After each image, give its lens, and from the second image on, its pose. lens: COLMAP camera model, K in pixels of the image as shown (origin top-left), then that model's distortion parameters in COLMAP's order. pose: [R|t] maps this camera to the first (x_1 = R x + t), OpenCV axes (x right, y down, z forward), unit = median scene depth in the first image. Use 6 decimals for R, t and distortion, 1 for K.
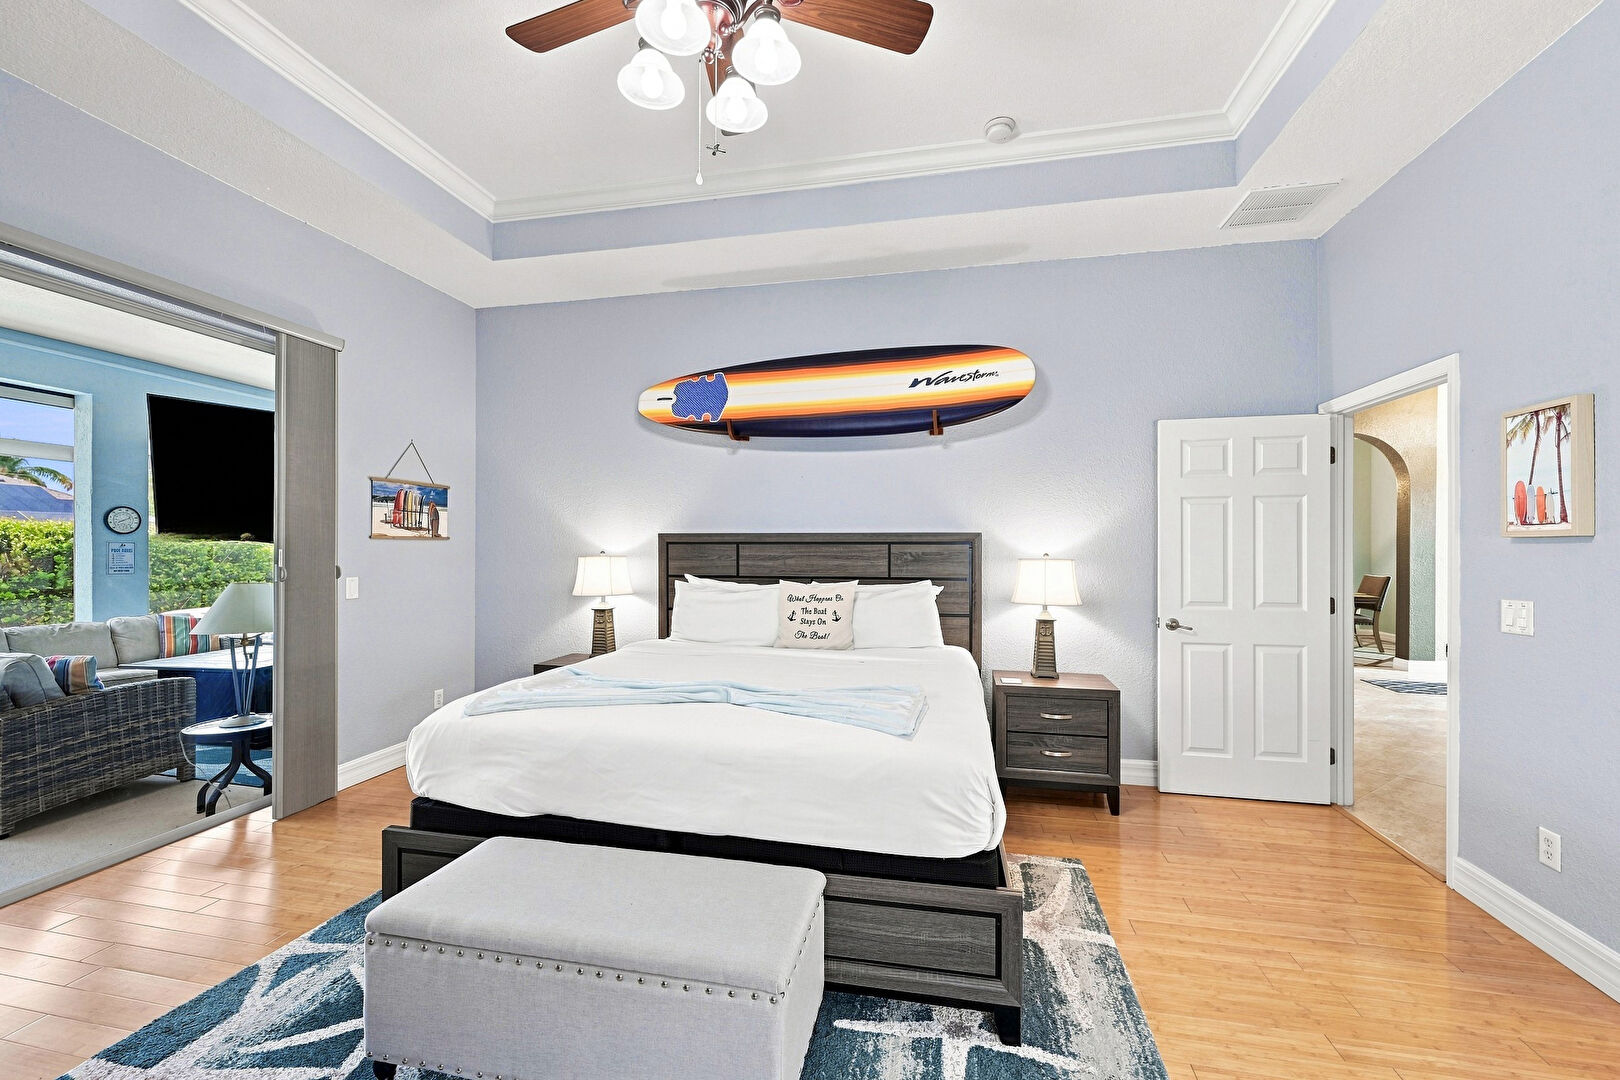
lens RADIAL K [[651.1, 0, 814.6], [0, 651.1, 542.2], [0, 0, 1]] dist [0.001201, -0.000778]
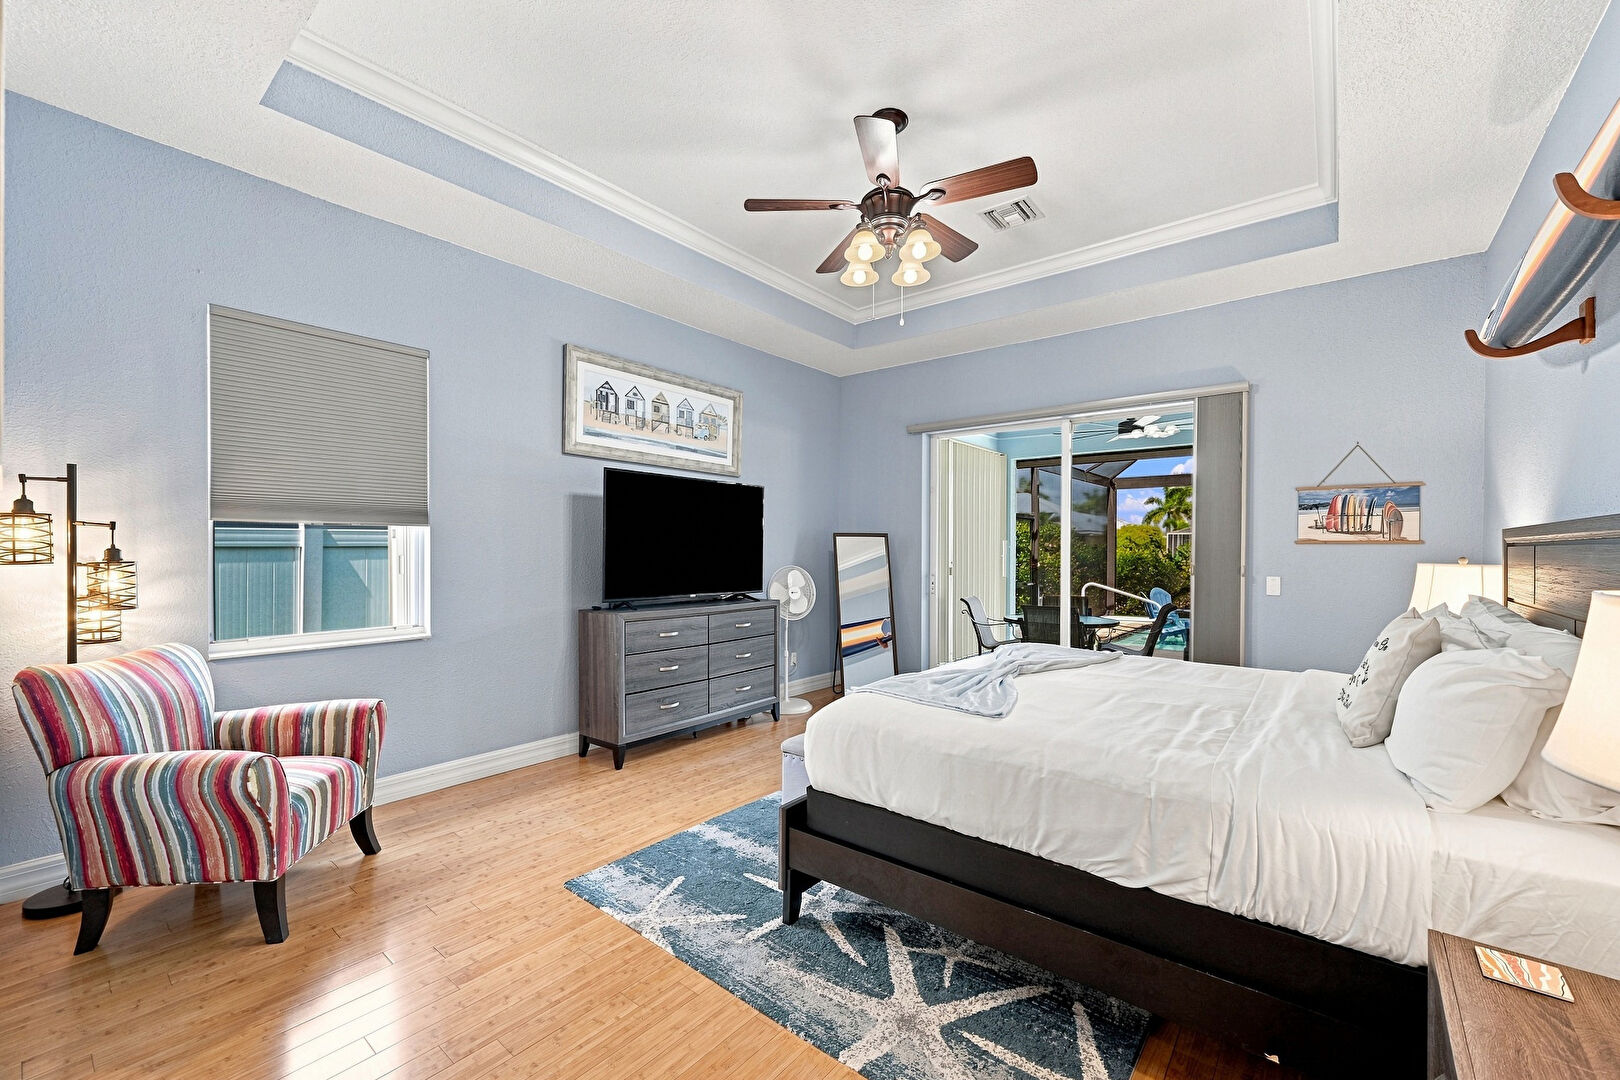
lens RADIAL K [[651.1, 0, 810.2], [0, 651.1, 547.7], [0, 0, 1]] dist [0.001201, -0.000778]
pose [[-0.462772, -0.004460, -0.886466, 0.661526], [0.002061, 0.999979, -0.006107, 0.006726], [0.886475, -0.004653, -0.462753, 0.749545]]
